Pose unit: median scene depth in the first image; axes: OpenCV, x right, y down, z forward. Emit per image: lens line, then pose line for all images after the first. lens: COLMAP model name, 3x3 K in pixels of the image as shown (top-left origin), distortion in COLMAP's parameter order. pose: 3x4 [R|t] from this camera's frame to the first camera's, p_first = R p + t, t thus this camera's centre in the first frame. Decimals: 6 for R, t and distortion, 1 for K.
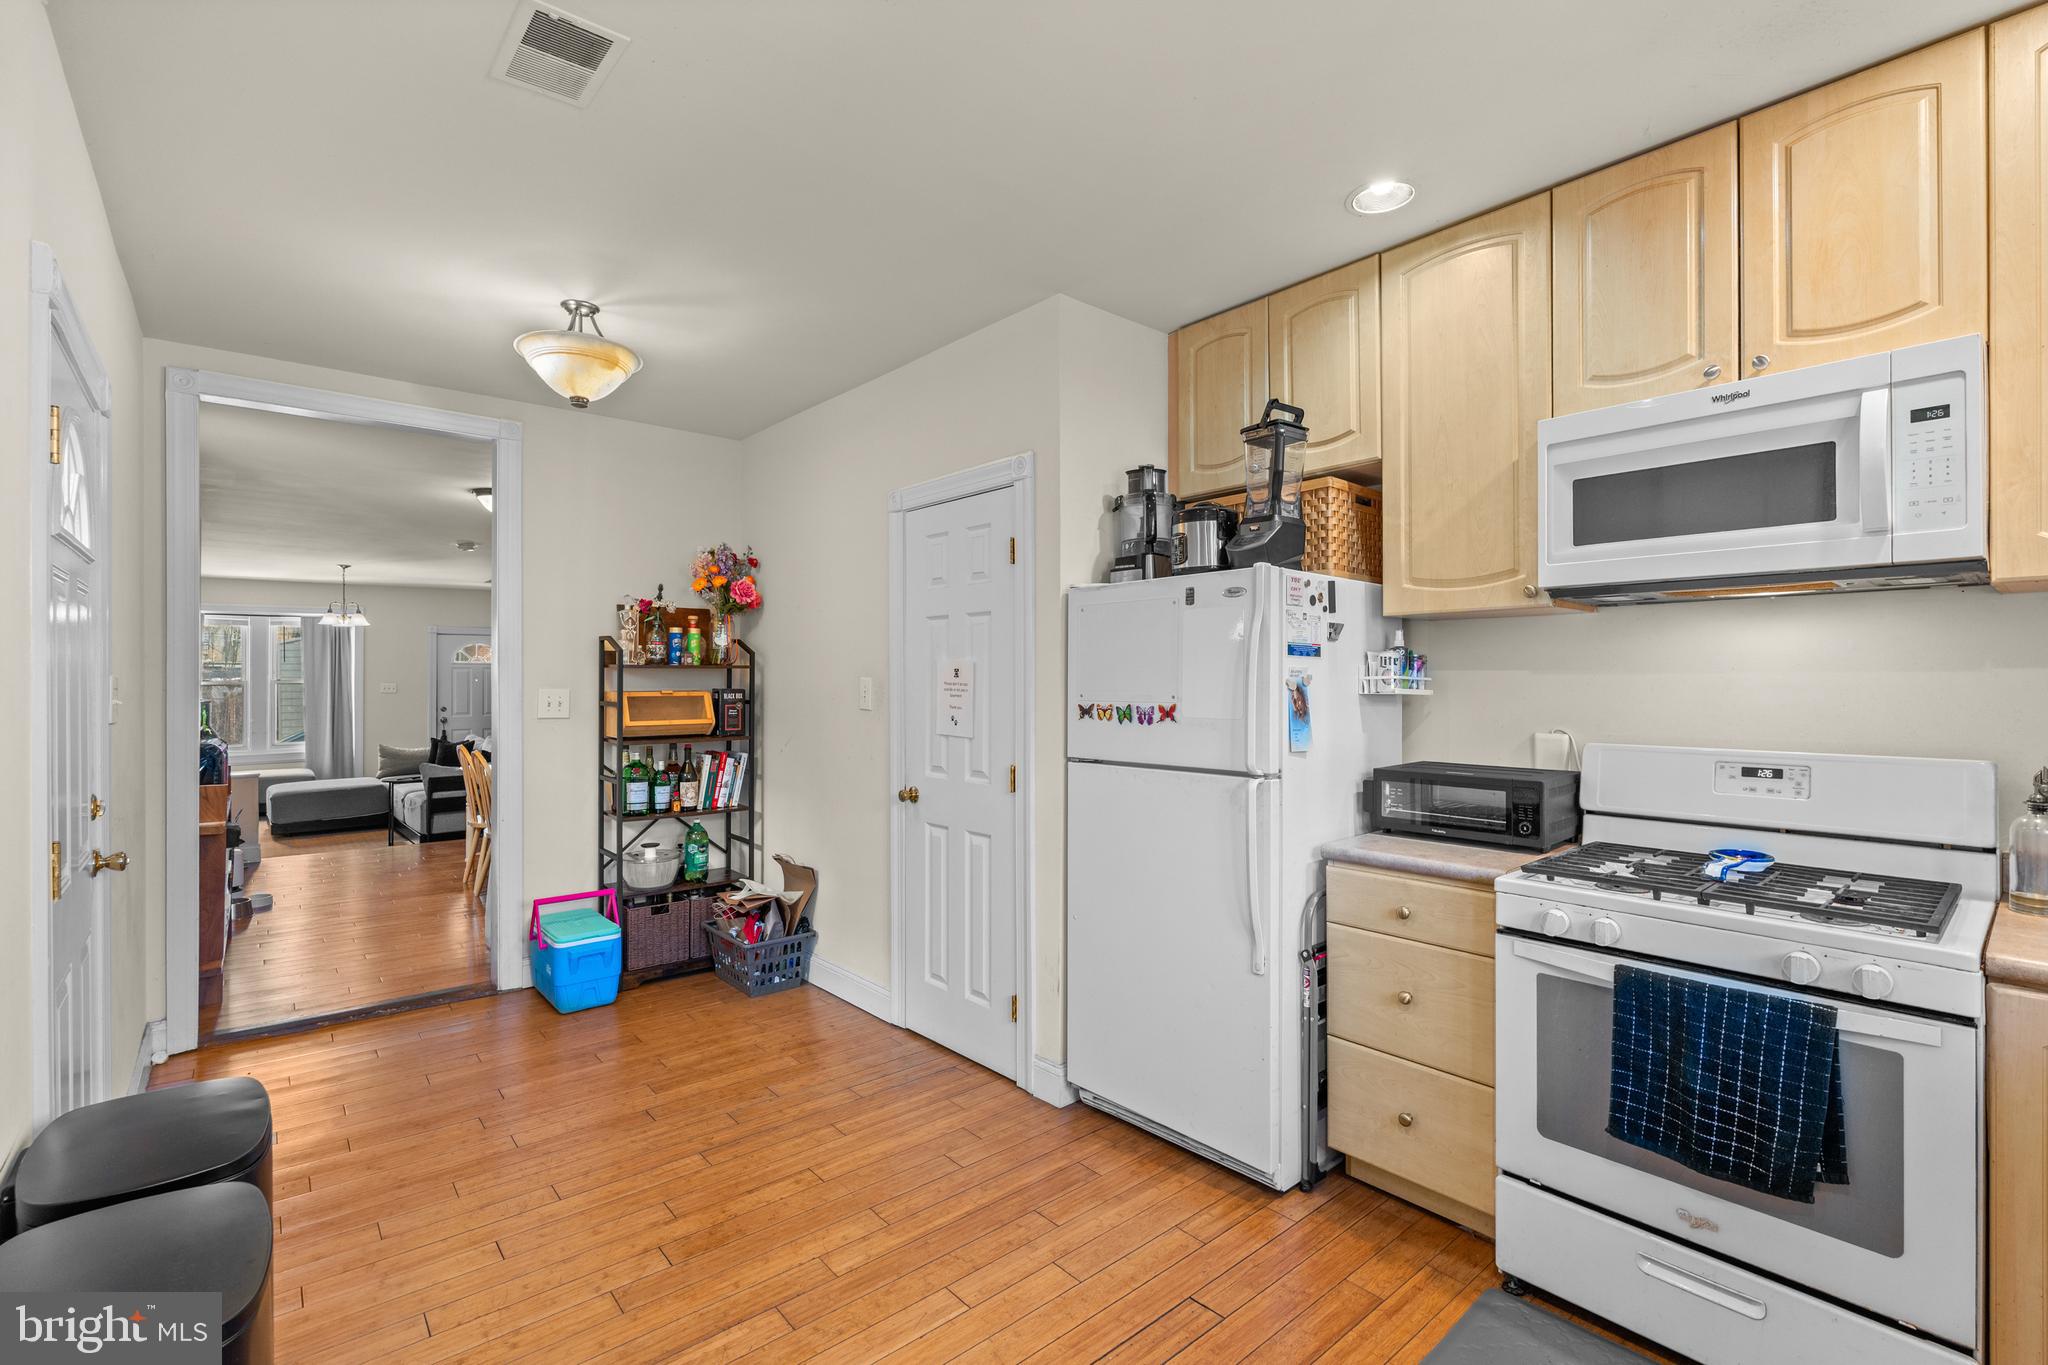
lens RADIAL K [[901.9, 0, 1024.0], [0, 901.9, 682.5], [0, 0, 1]] dist [-0.002127, 0.000491]
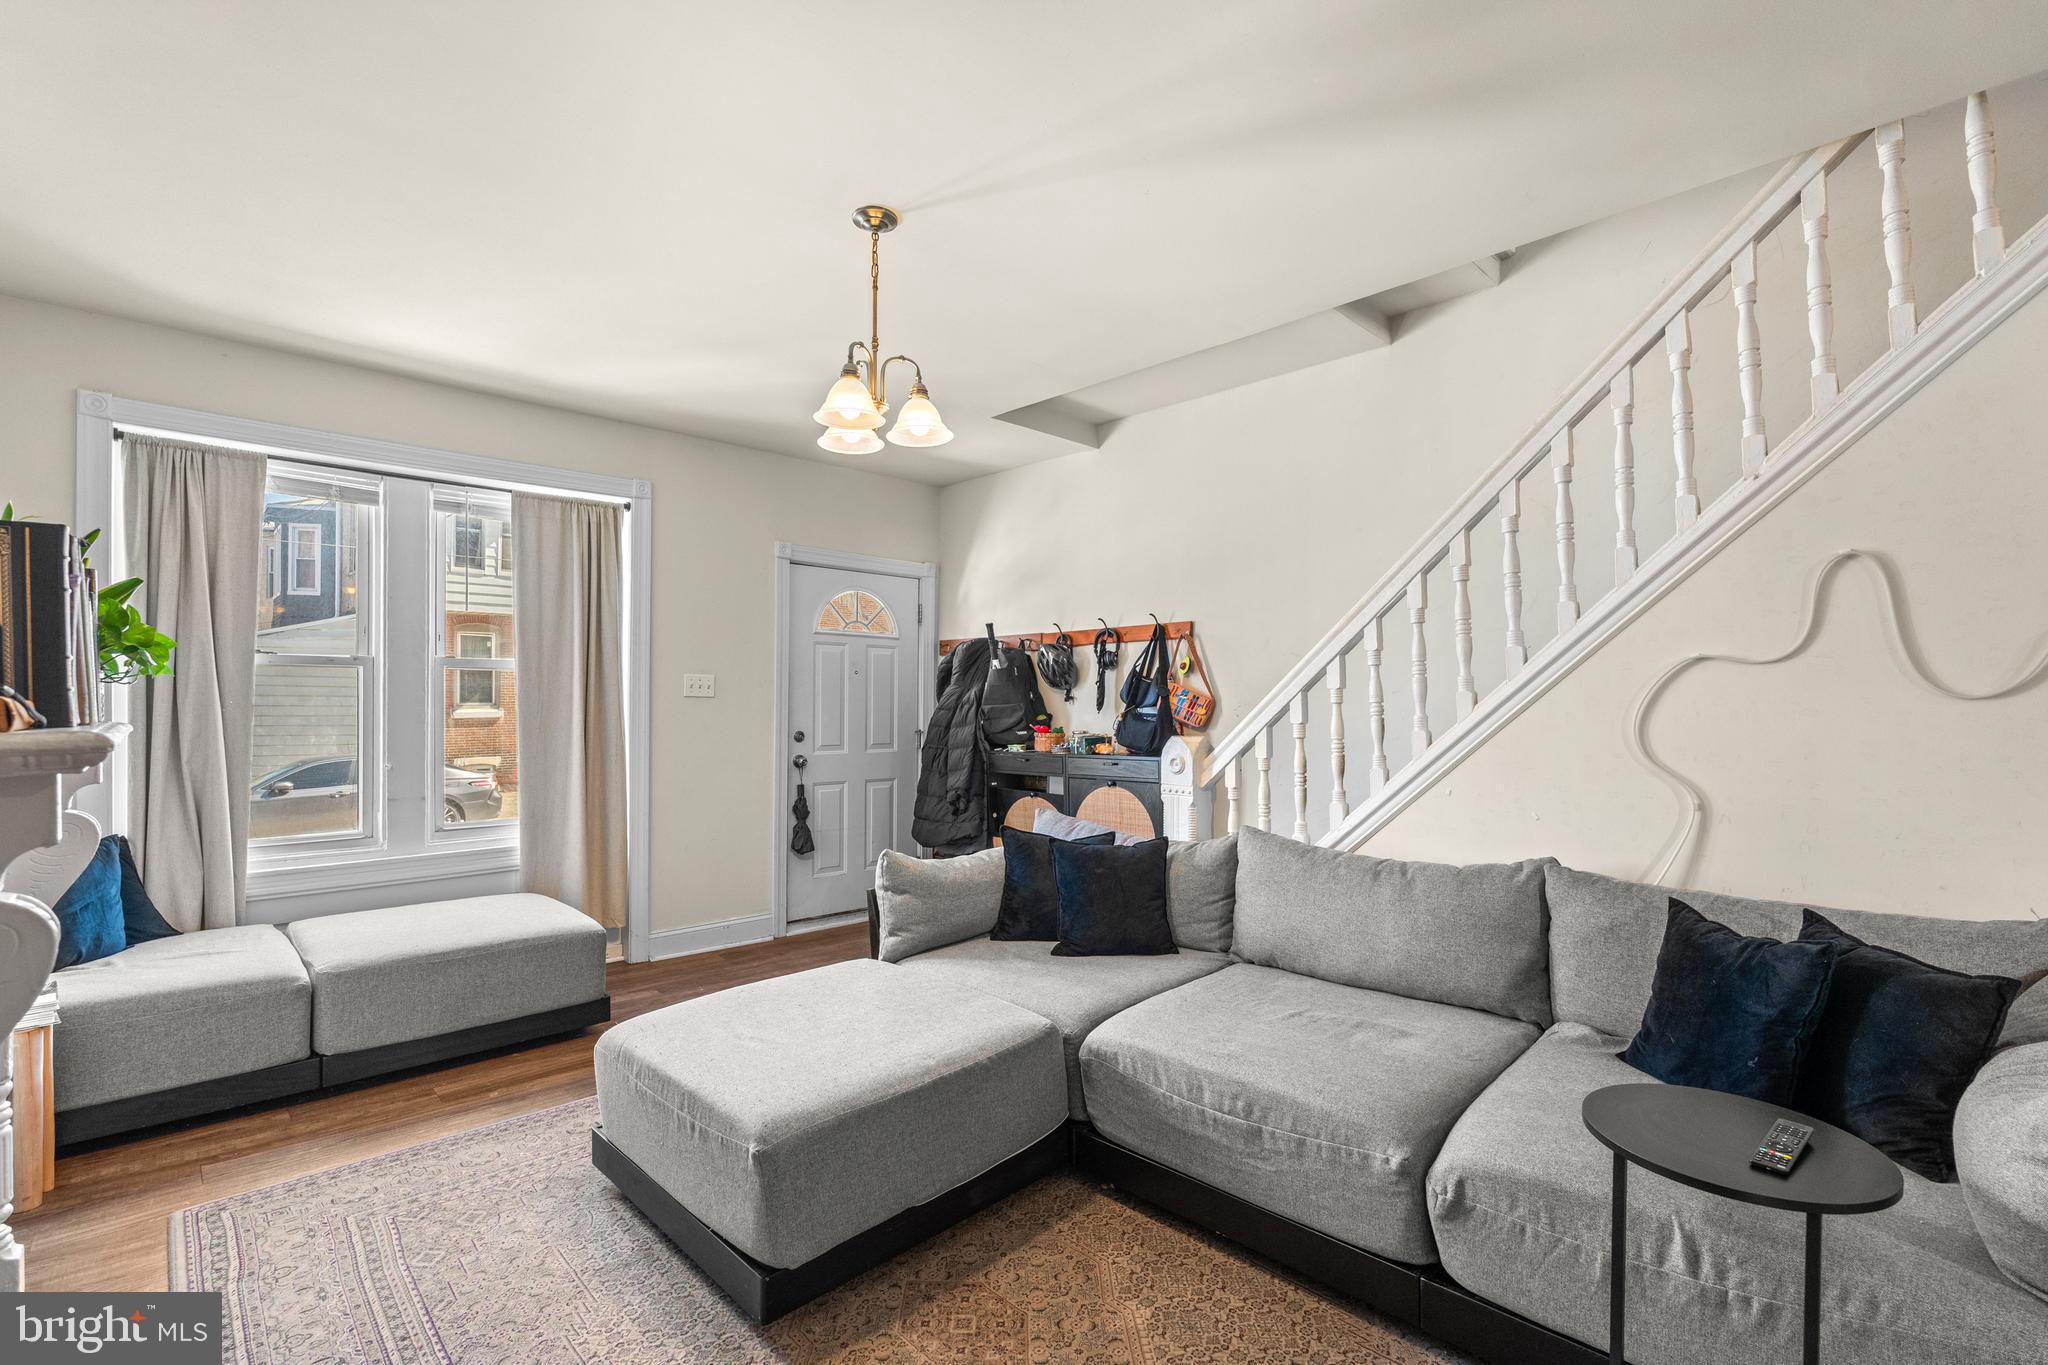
lens RADIAL K [[916.3, 0, 1018.5], [0, 916.3, 717.7], [0, 0, 1]] dist [0.001870, 0.000325]
pose [[0.998651, 0.005299, 0.051646, -0.804939], [-0.005998, 0.999892, 0.013396, 0.020537], [-0.051570, -0.013688, 0.998576, 0.796869]]
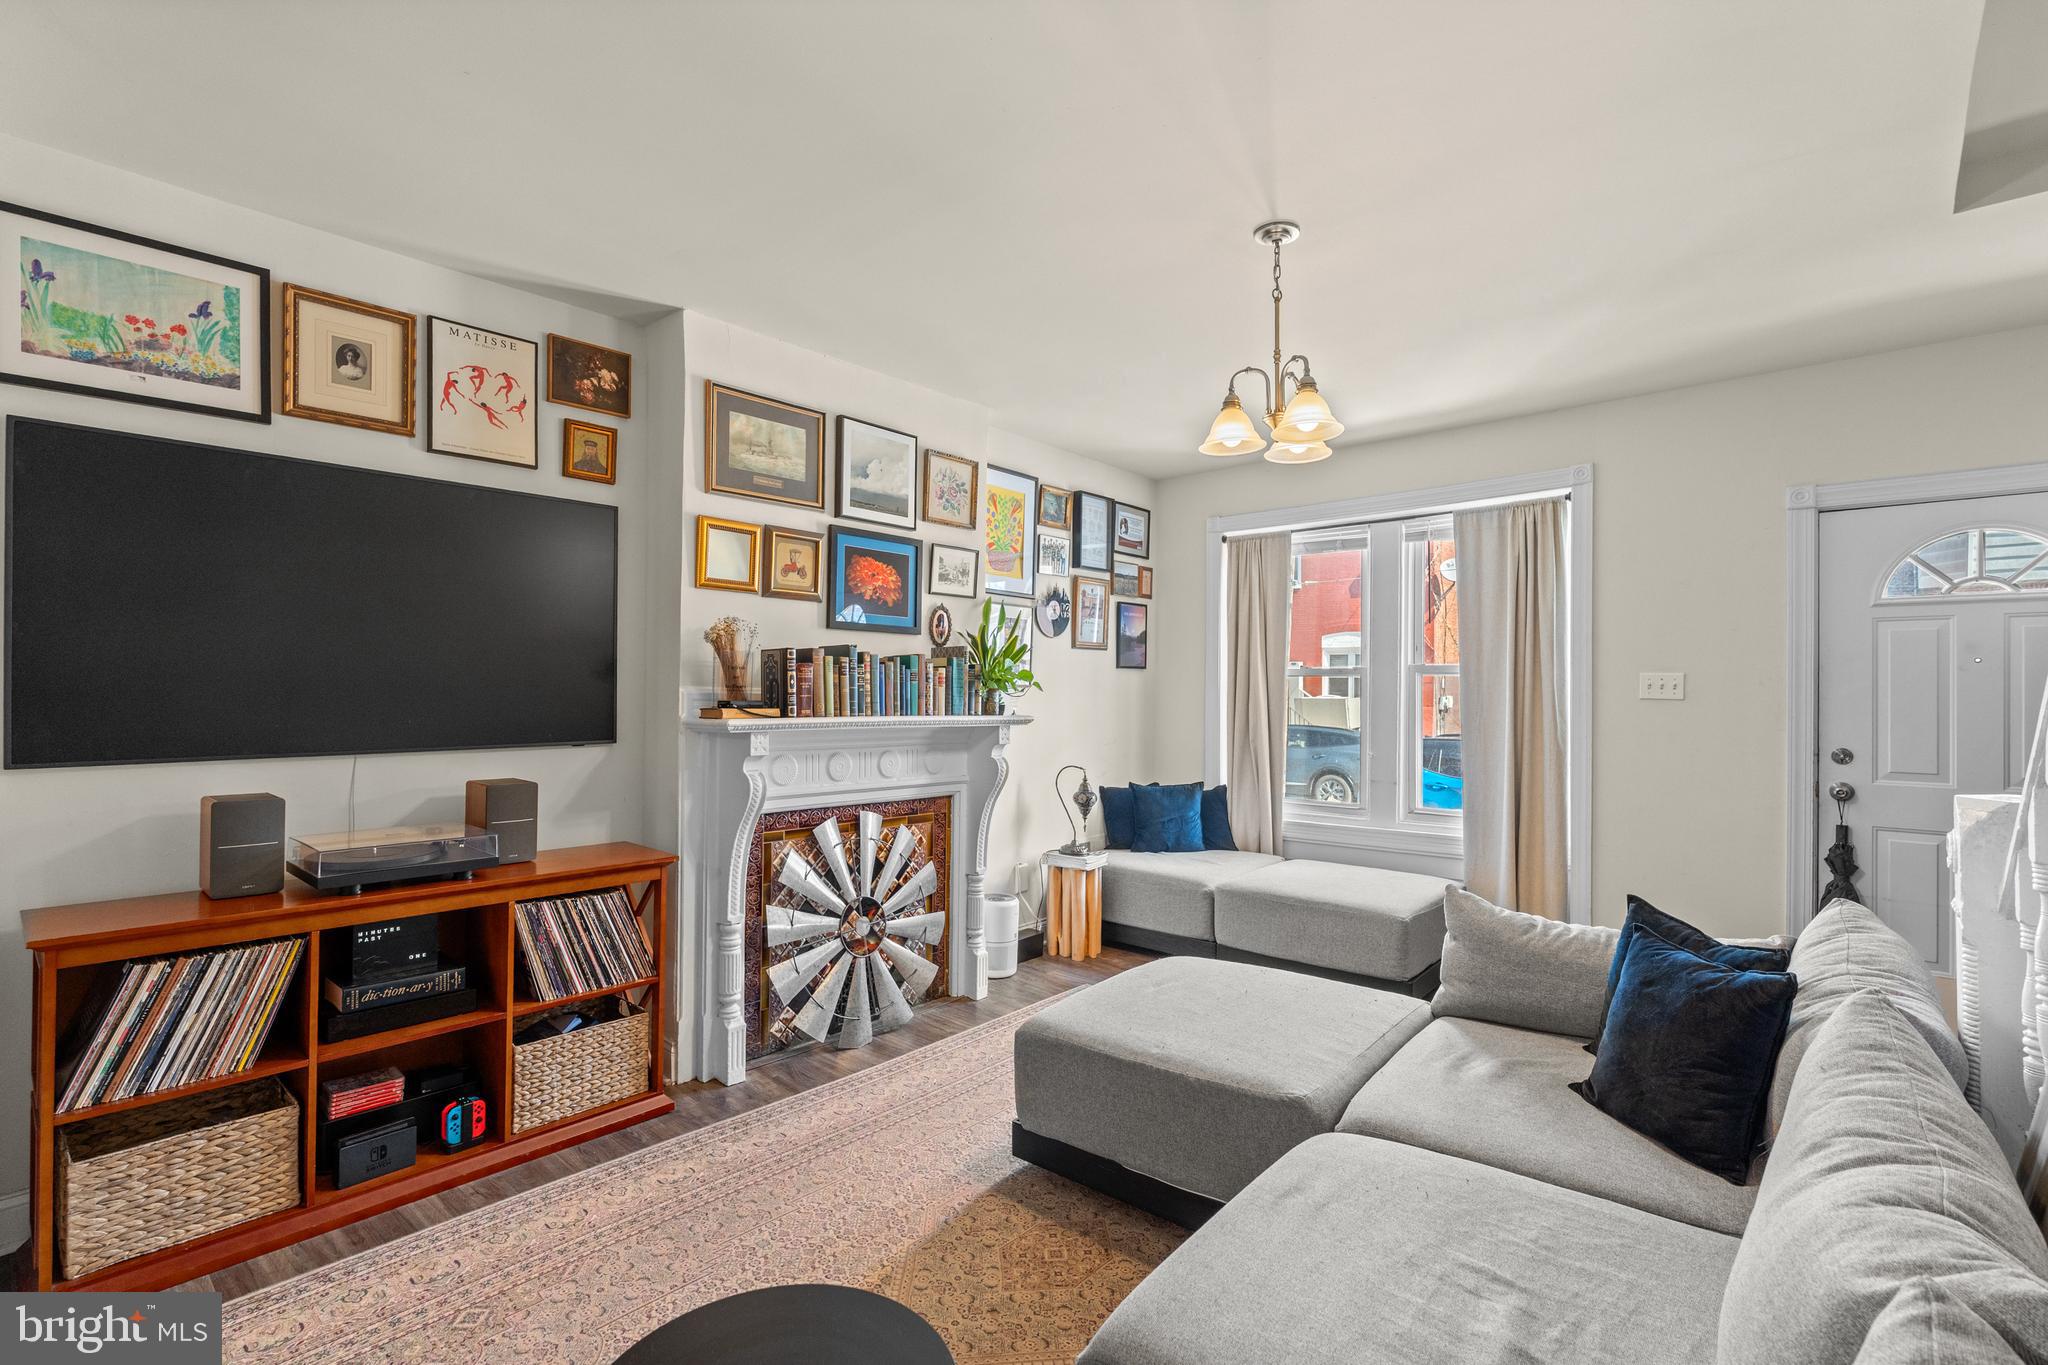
lens RADIAL K [[933.6, 0, 1016.4], [0, 933.6, 685.4], [0, 0, 1]] dist [-0.002927, 0.000134]
pose [[0.139281, -0.001341, -0.990252, -0.535910], [-0.005071, 0.999985, -0.002068, 0.011690], [0.990240, 0.005310, 0.139272, 0.978474]]
